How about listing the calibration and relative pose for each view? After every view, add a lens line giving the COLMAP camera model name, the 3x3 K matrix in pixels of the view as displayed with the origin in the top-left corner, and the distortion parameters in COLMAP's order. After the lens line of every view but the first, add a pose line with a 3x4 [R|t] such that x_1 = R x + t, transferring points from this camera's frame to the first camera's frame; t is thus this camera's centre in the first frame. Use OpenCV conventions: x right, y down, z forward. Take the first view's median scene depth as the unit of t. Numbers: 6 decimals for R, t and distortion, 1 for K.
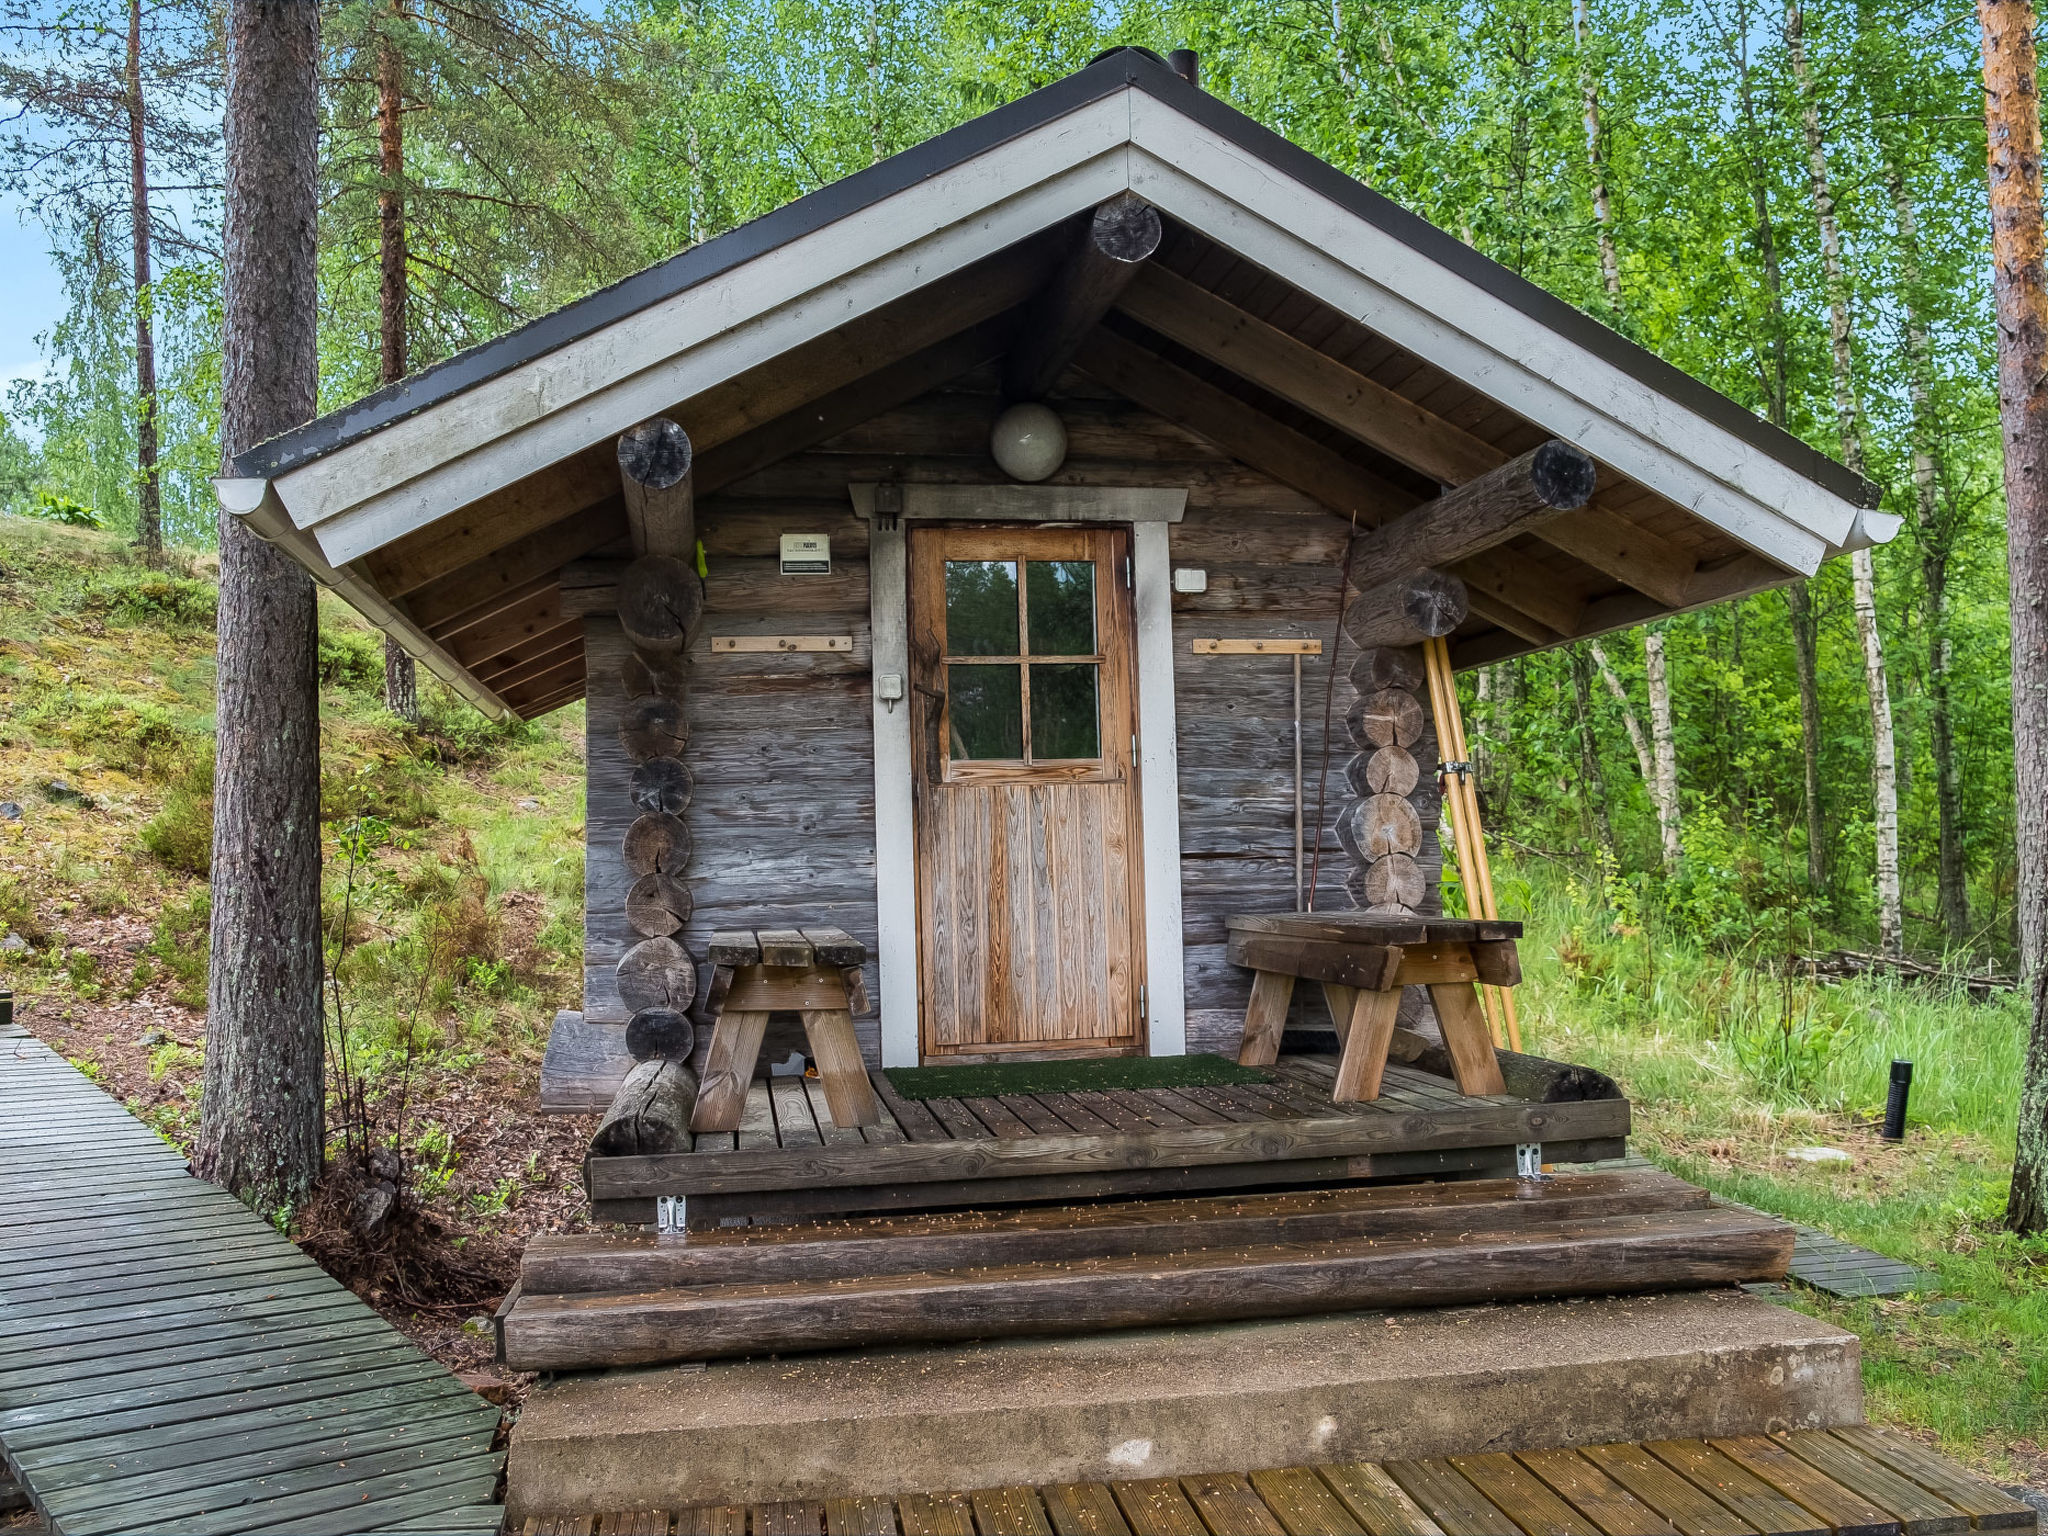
lens RADIAL K [[1892.5, 0, 1027.2], [0, 1892.5, 769.4], [0, 0, 1]] dist [-0.030723, 0.019271]
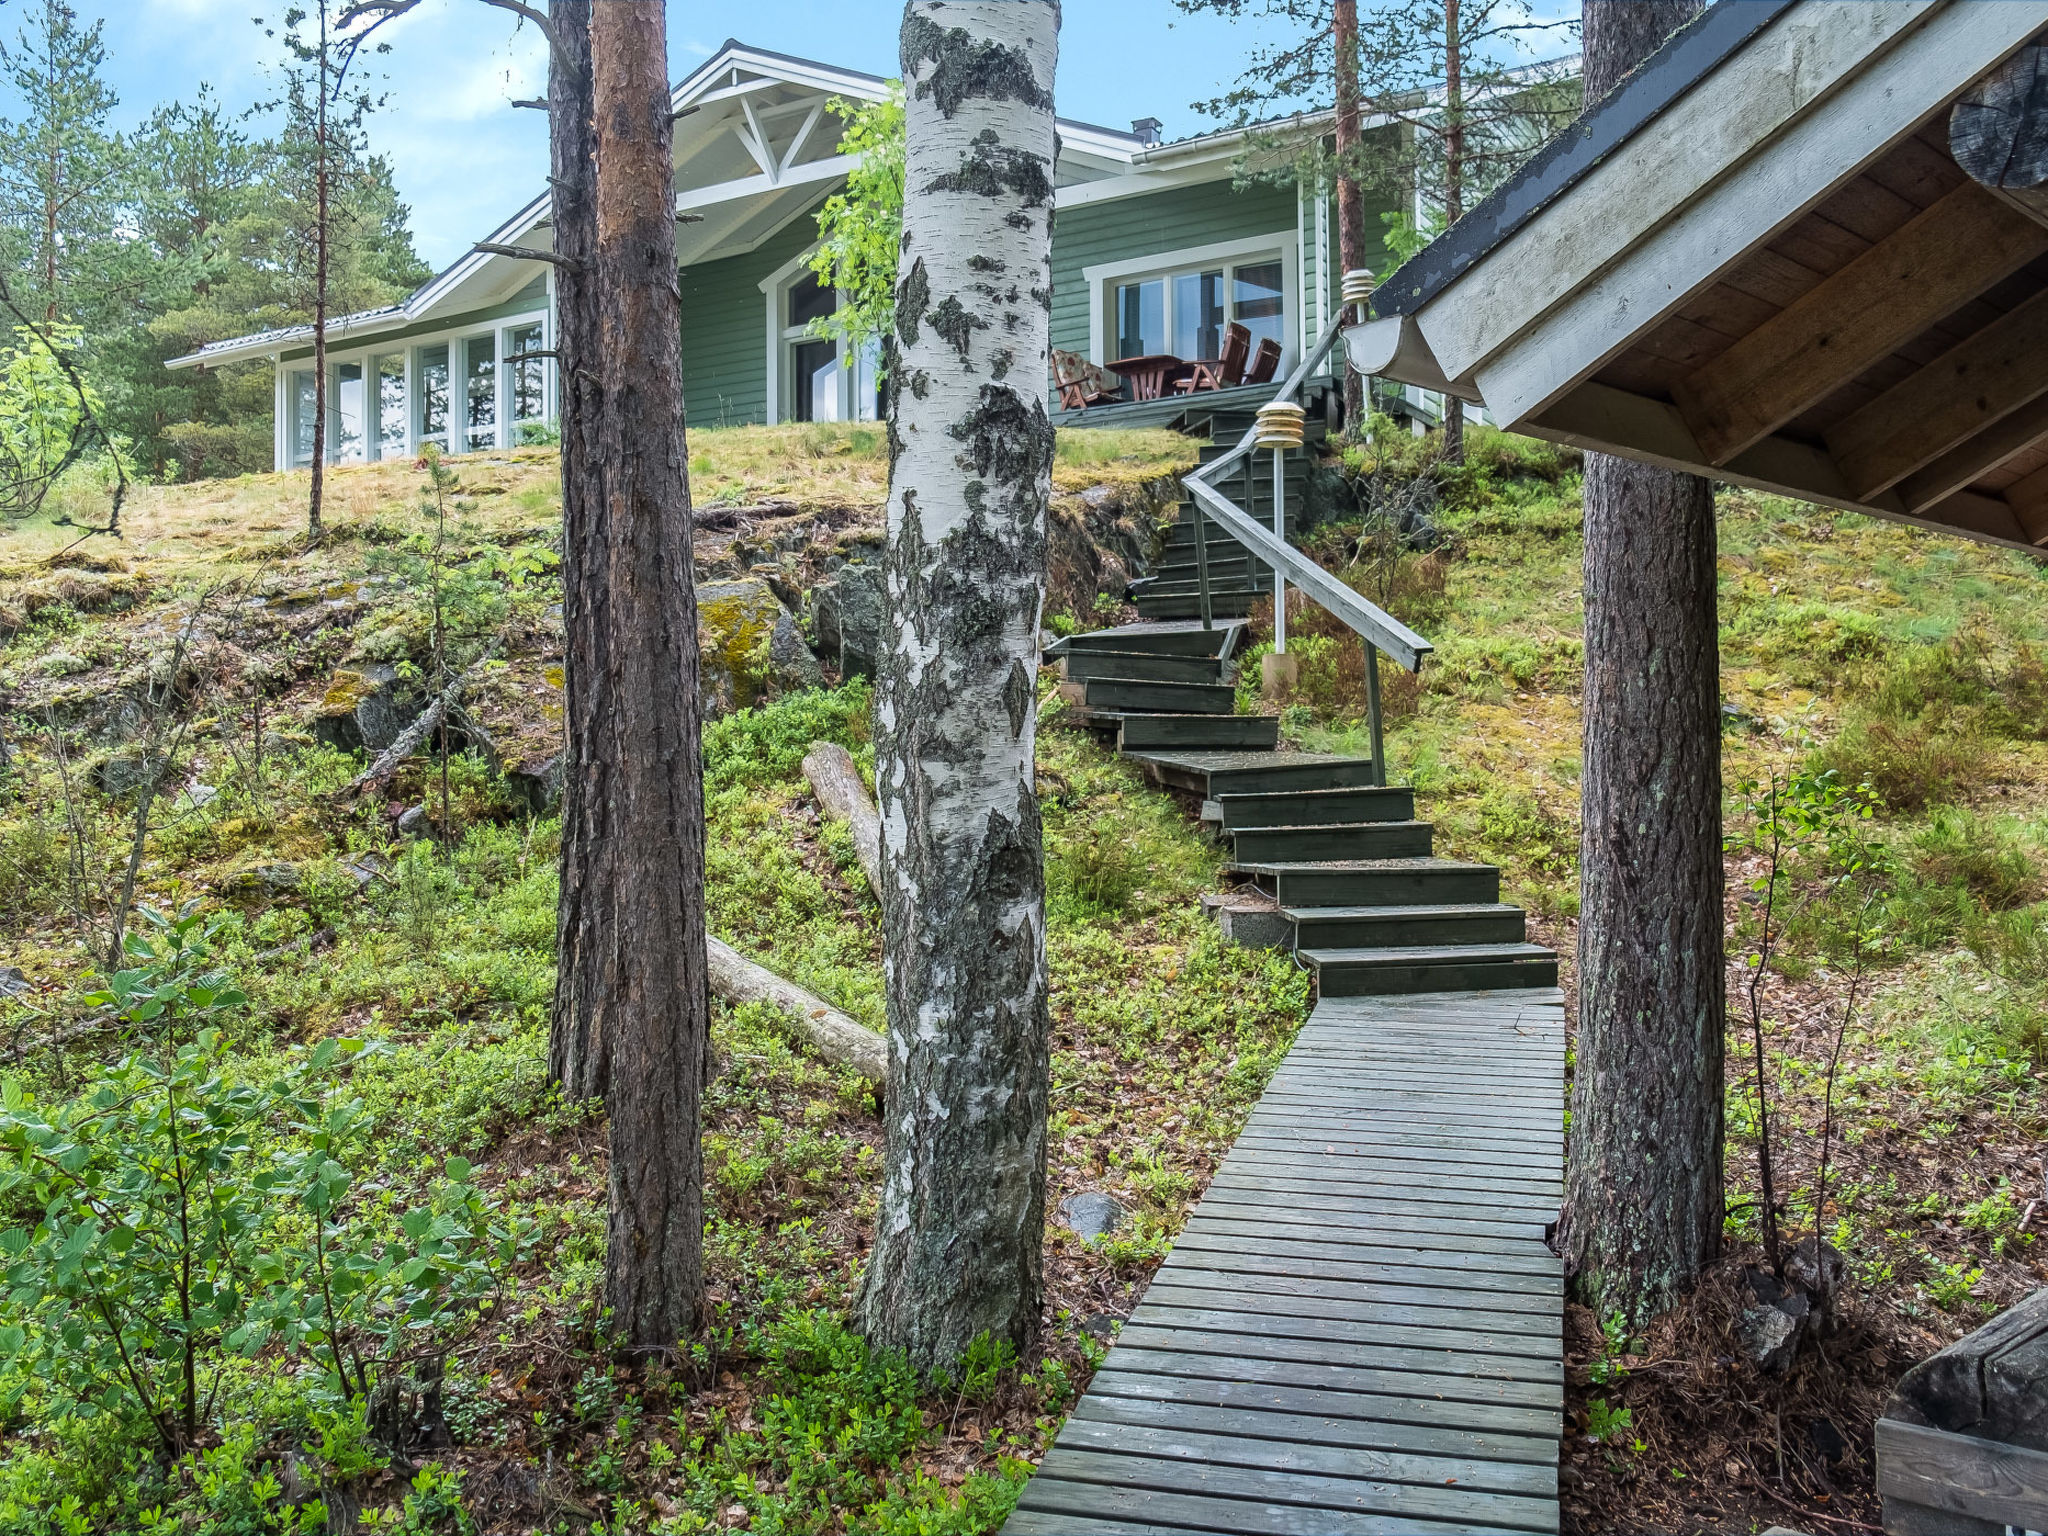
lens RADIAL K [[1892.5, 0, 886.1], [0, 1892.5, 815.2], [0, 0, 1]] dist [-0.030723, 0.019271]
pose [[0.562308, 0.013068, -0.826825, 0.047255], [0.048248, 0.997653, 0.048580, -0.011223], [0.825519, -0.067210, 0.560357, 0.340792]]
